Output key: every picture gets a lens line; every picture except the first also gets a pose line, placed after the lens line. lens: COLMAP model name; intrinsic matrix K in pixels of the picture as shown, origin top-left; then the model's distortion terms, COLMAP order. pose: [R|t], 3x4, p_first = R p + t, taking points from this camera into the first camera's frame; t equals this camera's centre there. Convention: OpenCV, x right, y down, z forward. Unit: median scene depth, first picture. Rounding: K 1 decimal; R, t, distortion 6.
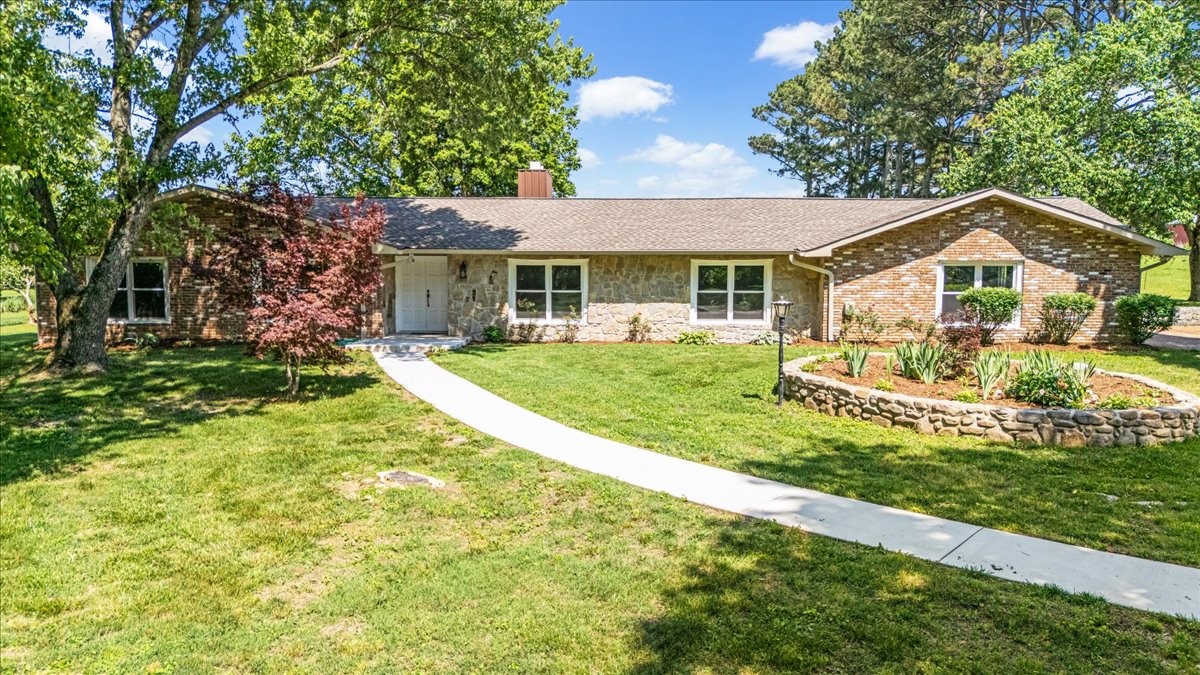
lens RADIAL K [[874.5, 0, 600.0], [0, 874.5, 337.5], [0, 0, 1]] dist [0.070157, -0.000400]
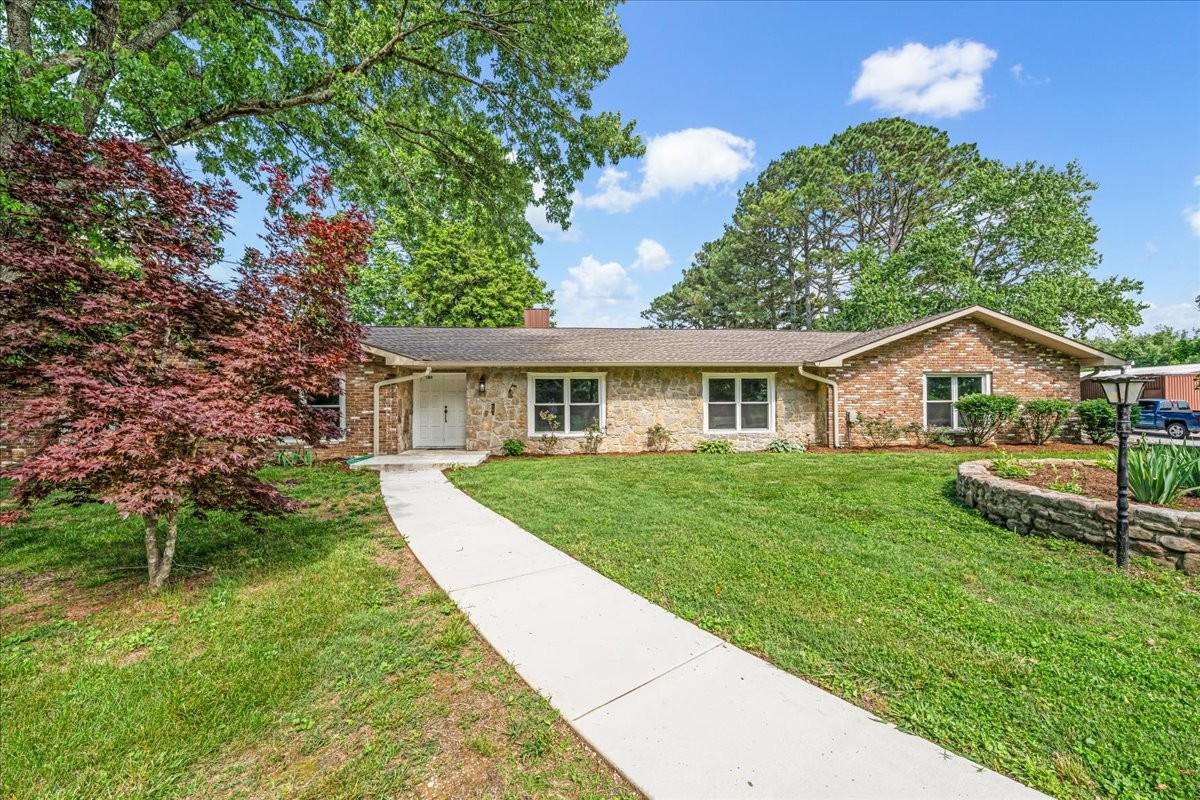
lens RADIAL K [[490.7, 0, 604.0], [0, 490.7, 392.0], [0, 0, 1]] dist [0.000493, 0.000019]
pose [[0.992613, -0.008617, 0.121021, -0.086126], [0.021967, 0.993753, -0.109417, -0.003520], [-0.119322, 0.111267, 0.986601, 0.431479]]
